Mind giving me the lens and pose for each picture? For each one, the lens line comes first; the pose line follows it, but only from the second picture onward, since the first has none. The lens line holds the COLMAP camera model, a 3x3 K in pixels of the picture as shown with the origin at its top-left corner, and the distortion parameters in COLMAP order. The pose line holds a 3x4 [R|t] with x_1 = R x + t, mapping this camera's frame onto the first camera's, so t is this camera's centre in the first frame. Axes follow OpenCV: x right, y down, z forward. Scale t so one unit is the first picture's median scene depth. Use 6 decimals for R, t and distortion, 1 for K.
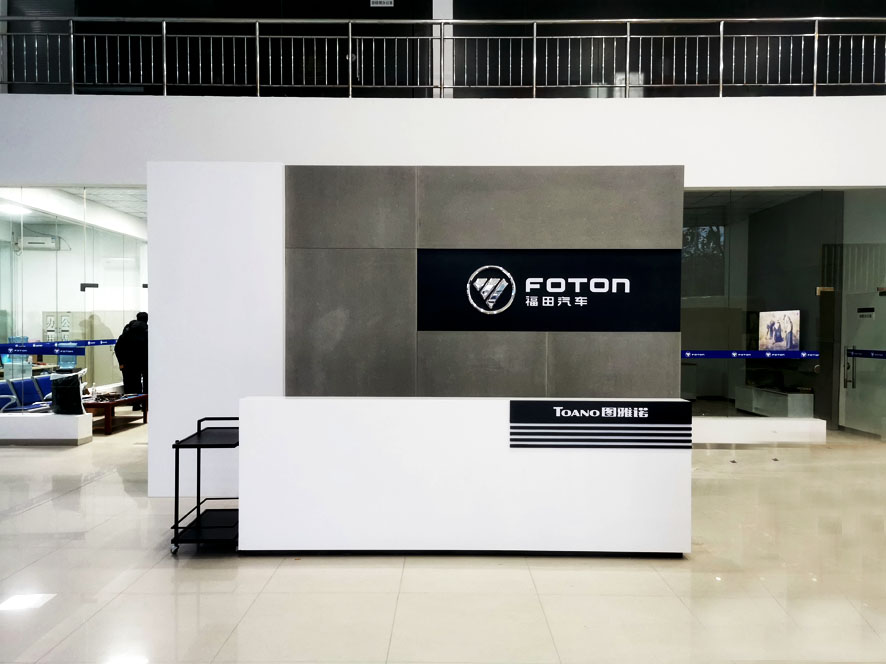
lens RADIAL K [[695.7, 0, 443.0], [0, 695.7, 332.0], [0, 0, 1]] dist [0.079989, 0.000379]
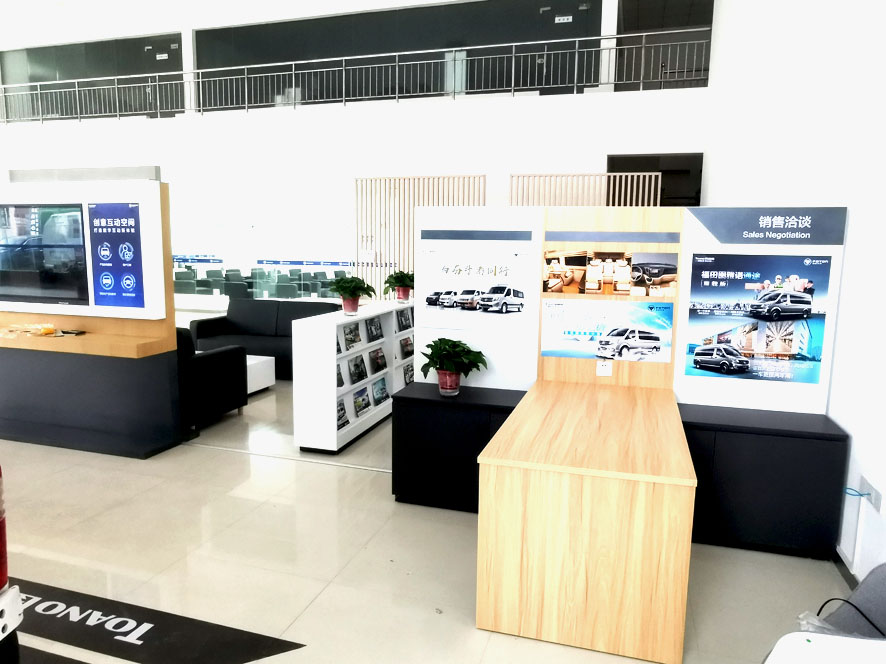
lens RADIAL K [[620.3, 0, 443.0], [0, 620.3, 332.0], [0, 0, 1]] dist [-0.023792, -0.000867]
pose [[0.957475, 0.052615, -0.283679, 1.816548], [-0.013643, 0.990388, 0.137643, -0.010505], [0.288194, -0.127919, 0.948989, -0.591094]]
